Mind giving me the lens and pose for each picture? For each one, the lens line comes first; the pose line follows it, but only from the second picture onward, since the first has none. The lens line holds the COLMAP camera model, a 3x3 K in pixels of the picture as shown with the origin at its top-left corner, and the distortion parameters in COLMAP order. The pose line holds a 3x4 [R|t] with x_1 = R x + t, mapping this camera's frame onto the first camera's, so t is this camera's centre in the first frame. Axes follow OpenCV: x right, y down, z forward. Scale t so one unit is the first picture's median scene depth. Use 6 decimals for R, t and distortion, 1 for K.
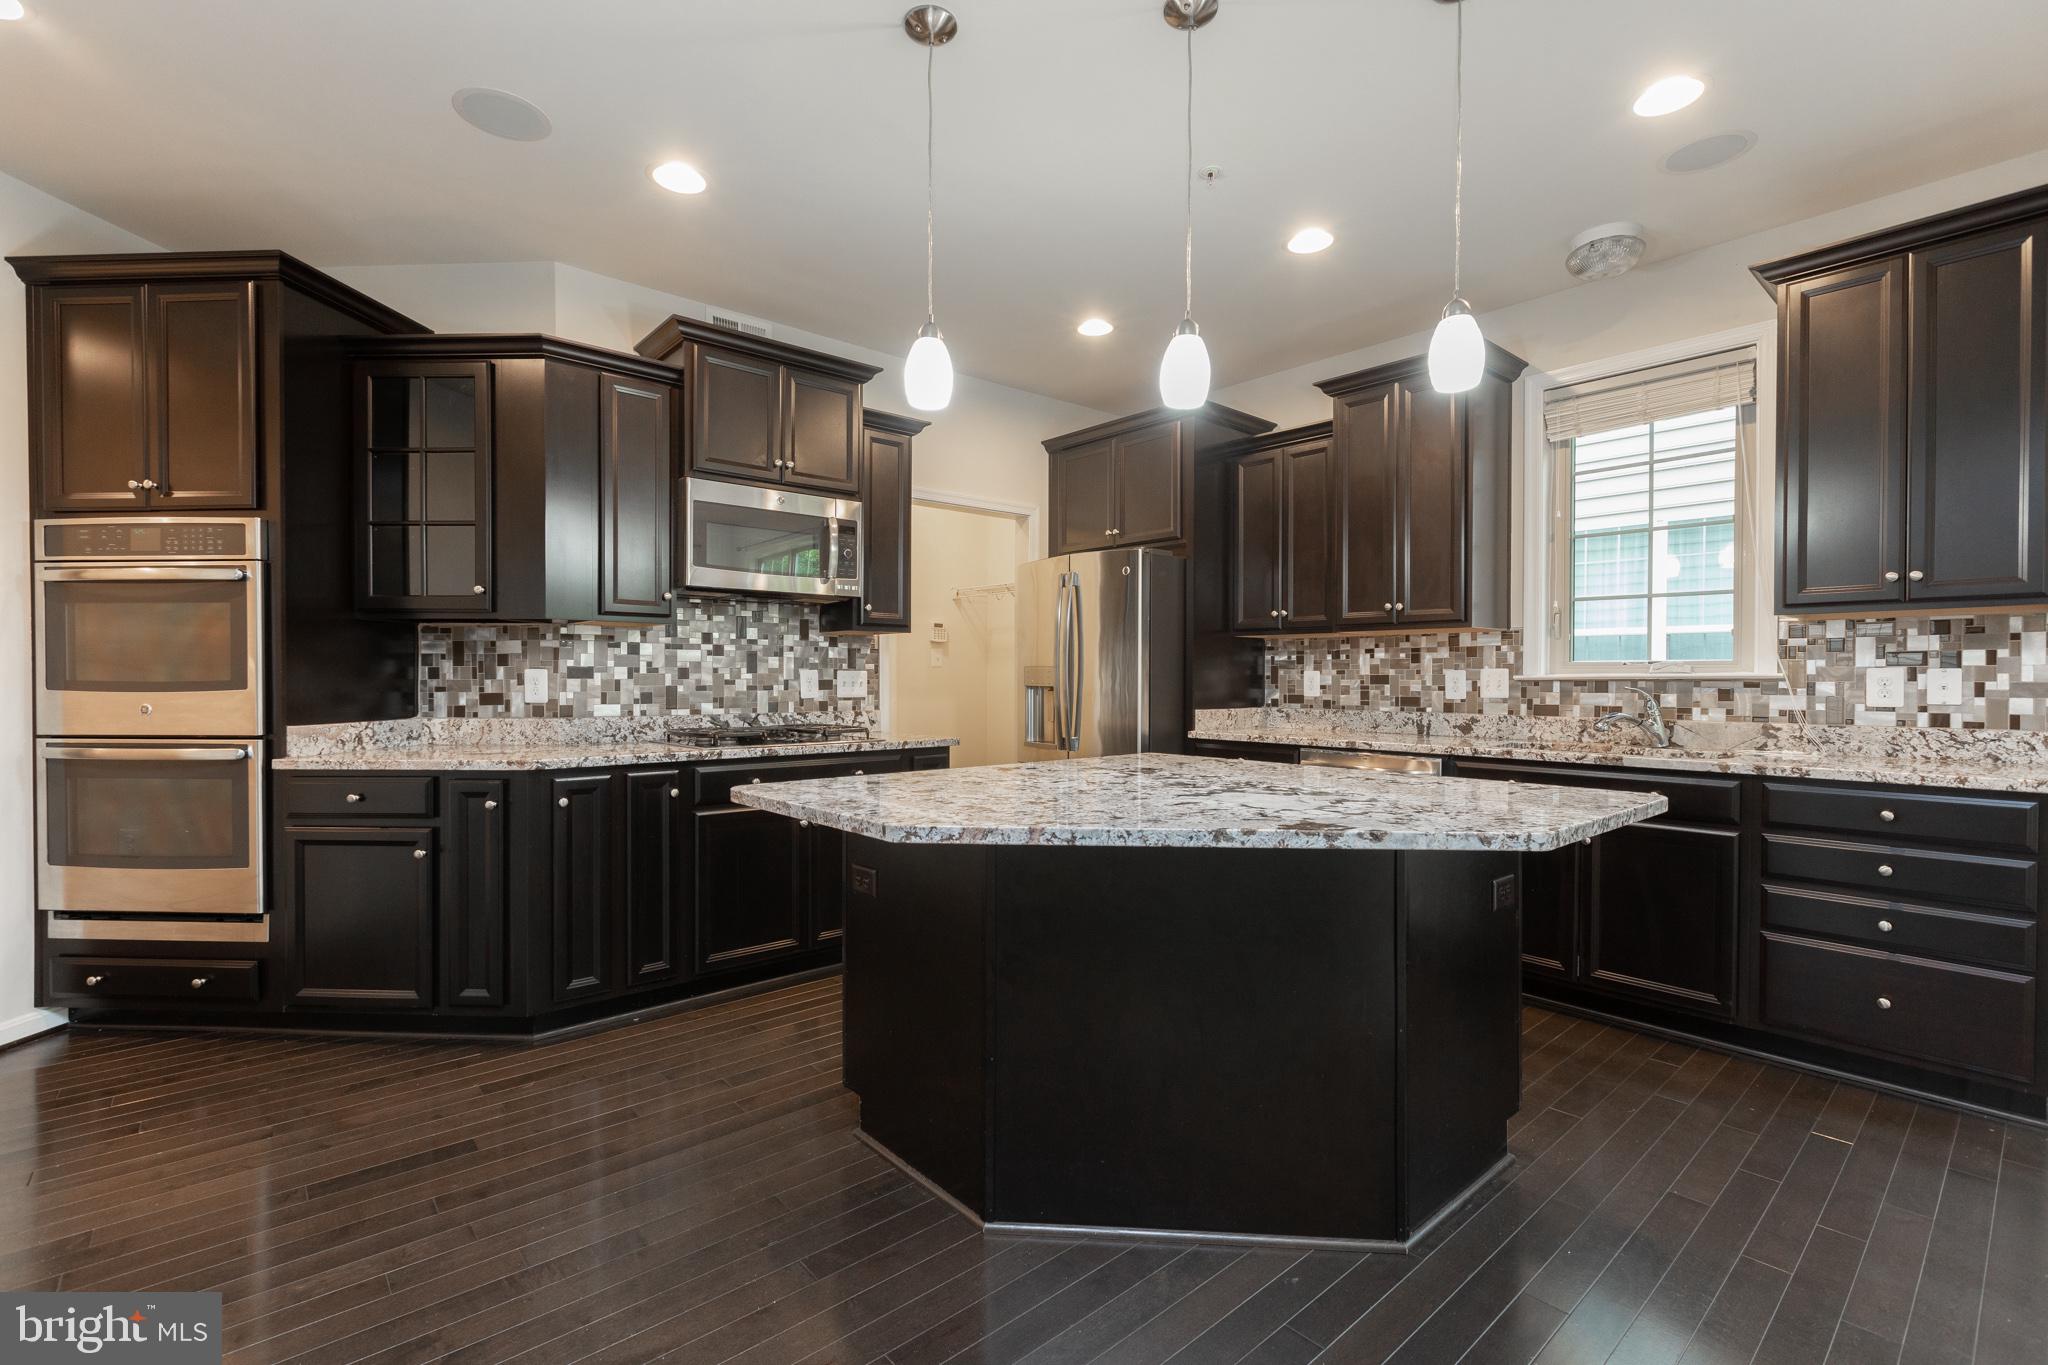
lens RADIAL K [[908.8, 0, 1025.2], [0, 908.8, 684.6], [0, 0, 1]] dist [-0.000168, 0.000761]
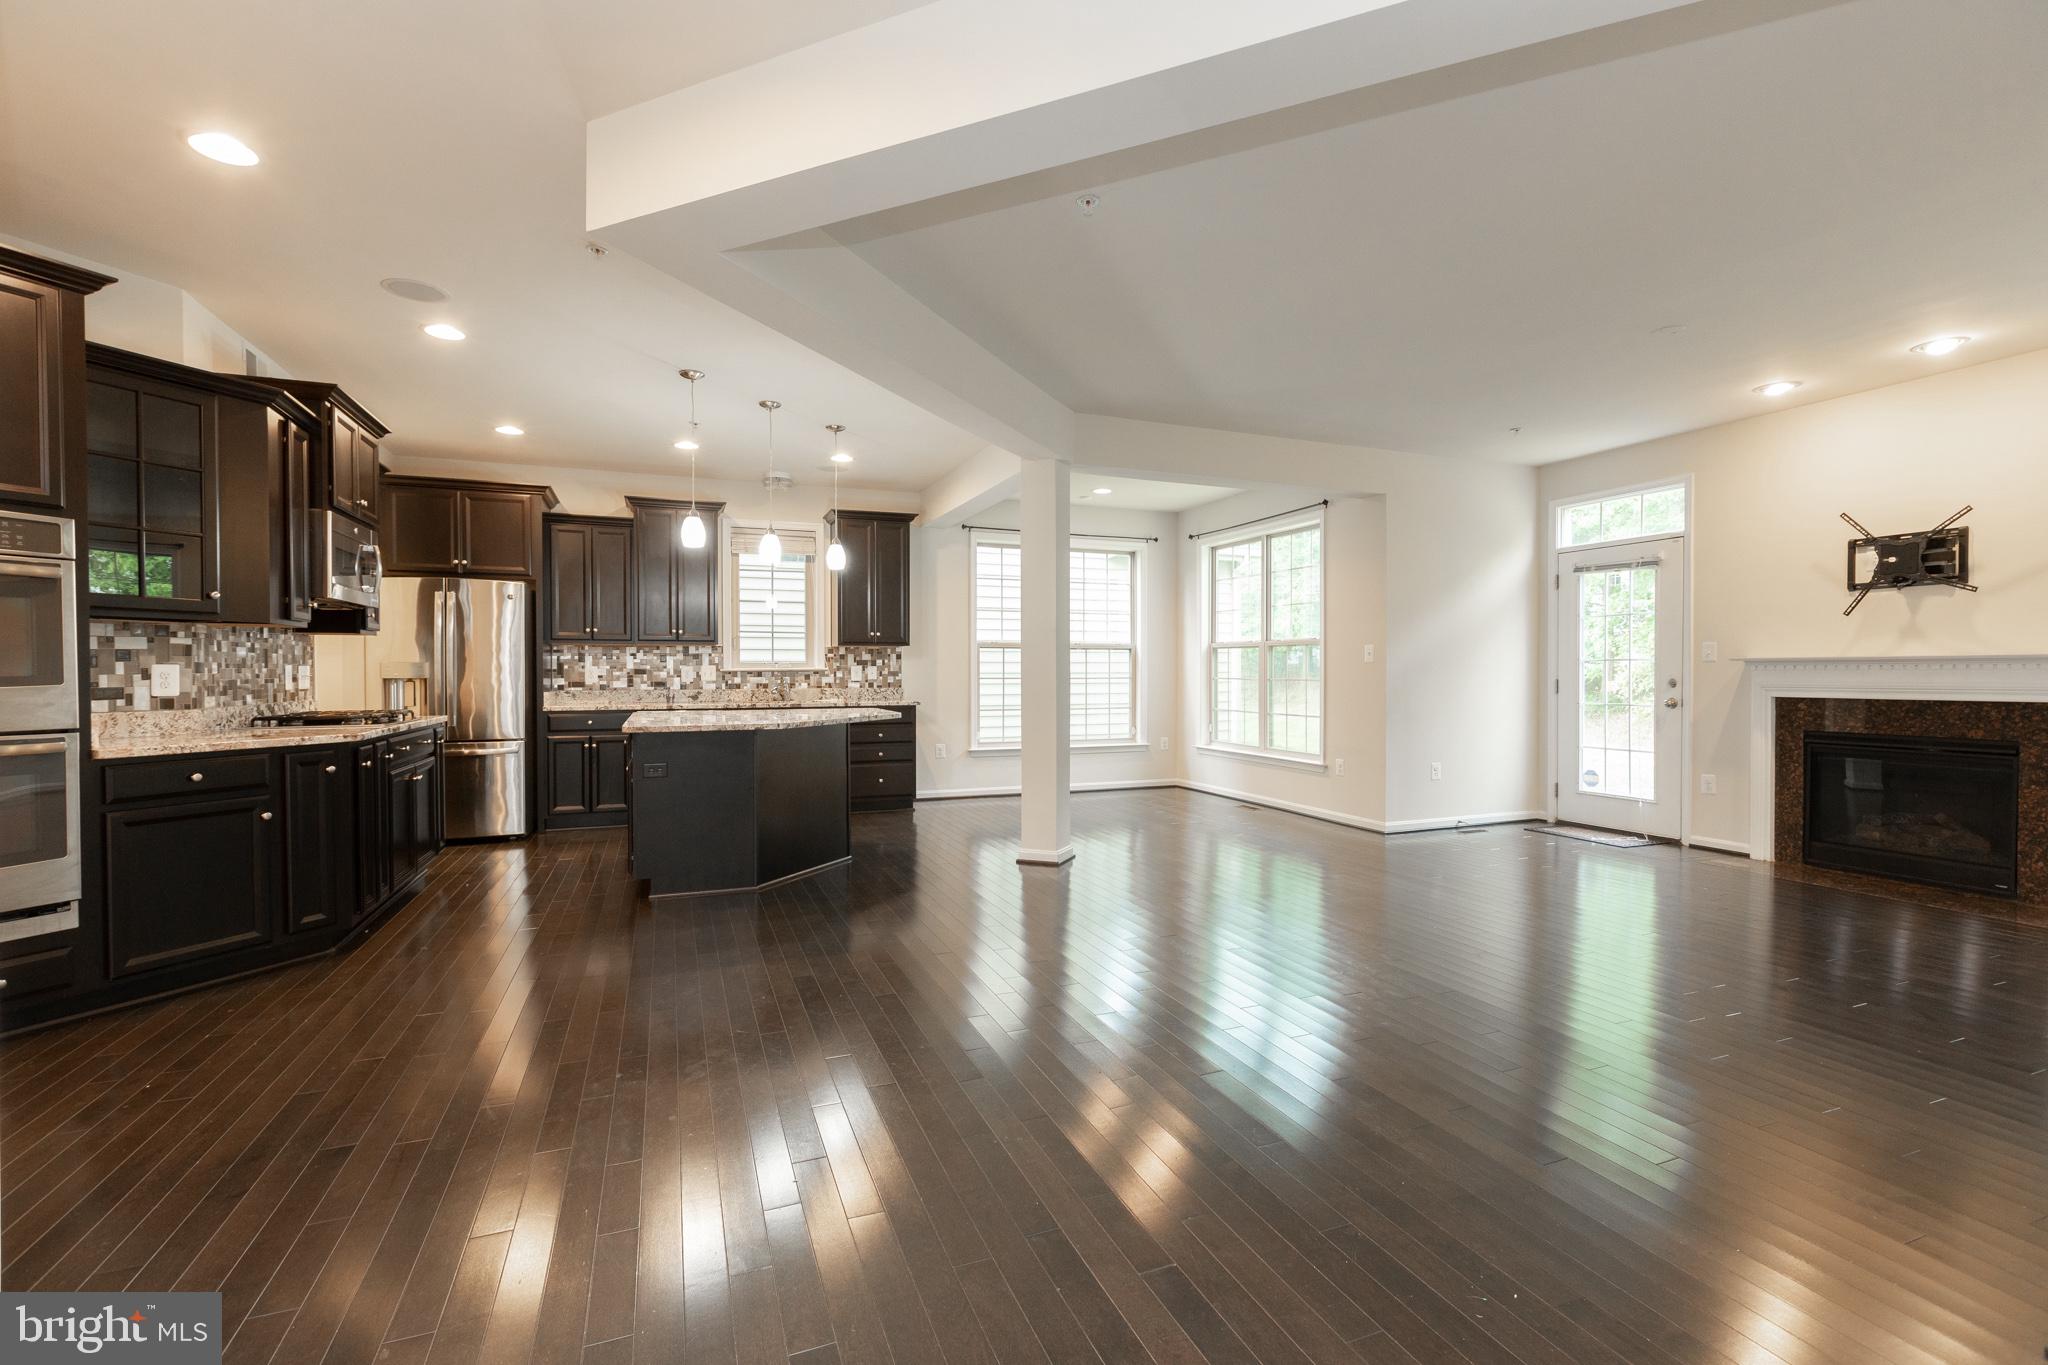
lens RADIAL K [[901.8, 0, 1027.3], [0, 901.8, 685.6], [0, 0, 1]] dist [-0.000918, -0.000143]
pose [[0.331808, -0.018883, 0.943158, -1.193230], [0.010662, 0.999811, 0.016266, 0.001427], [-0.943287, 0.004659, 0.331947, -0.304136]]
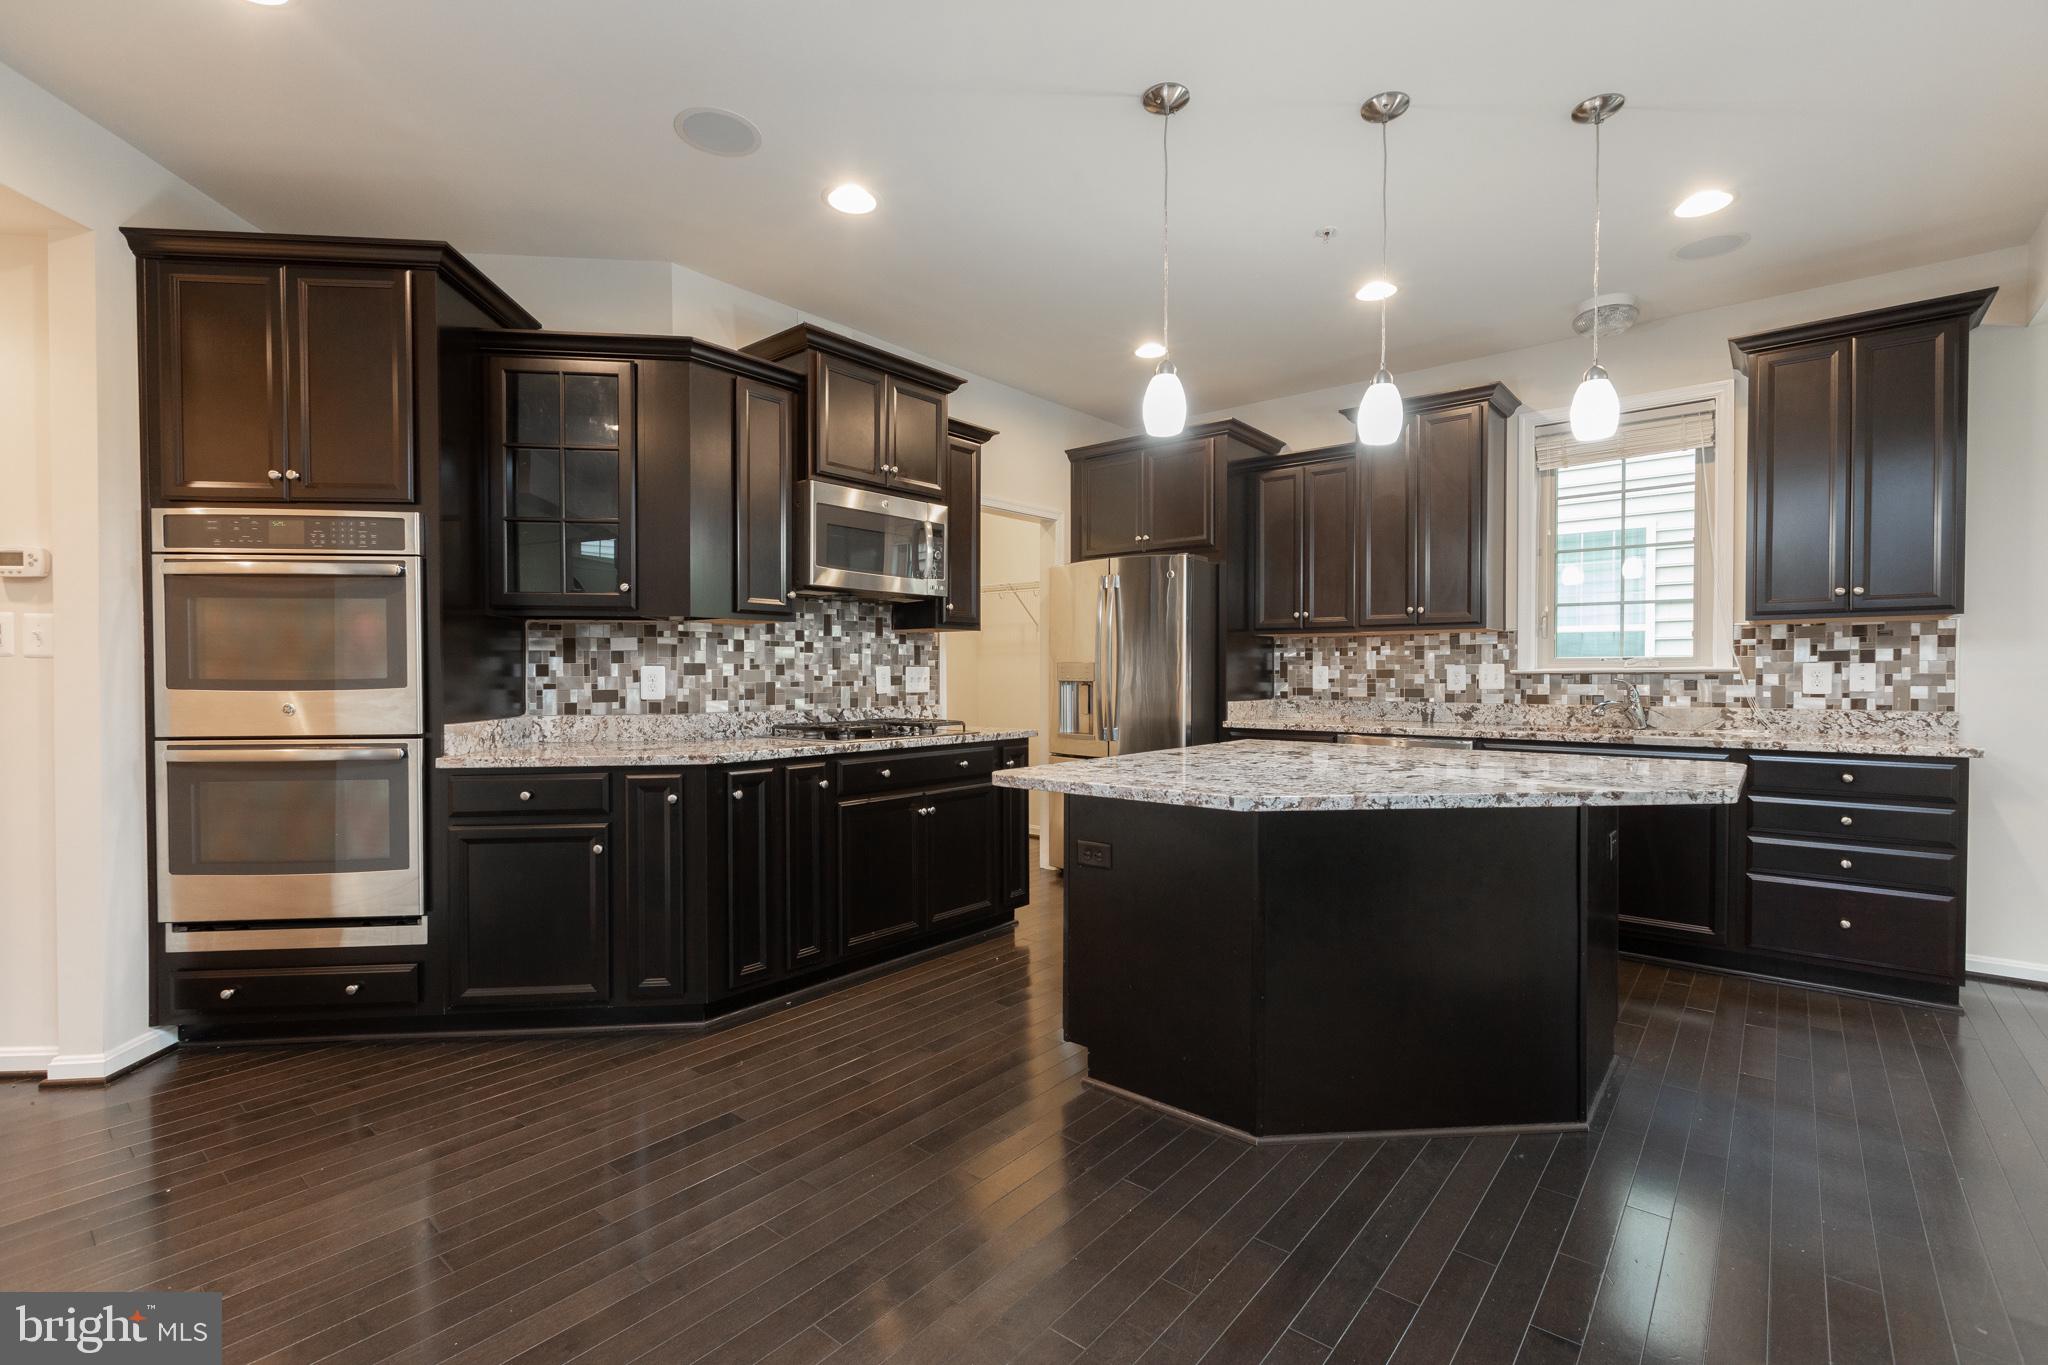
lens RADIAL K [[908.8, 0, 1025.2], [0, 908.8, 684.6], [0, 0, 1]] dist [-0.000168, 0.000761]
pose [[0.987495, -0.005302, 0.157564, -0.287688], [0.004547, 0.999976, 0.005154, 0.000247], [-0.157588, -0.004373, 0.987495, -0.059971]]
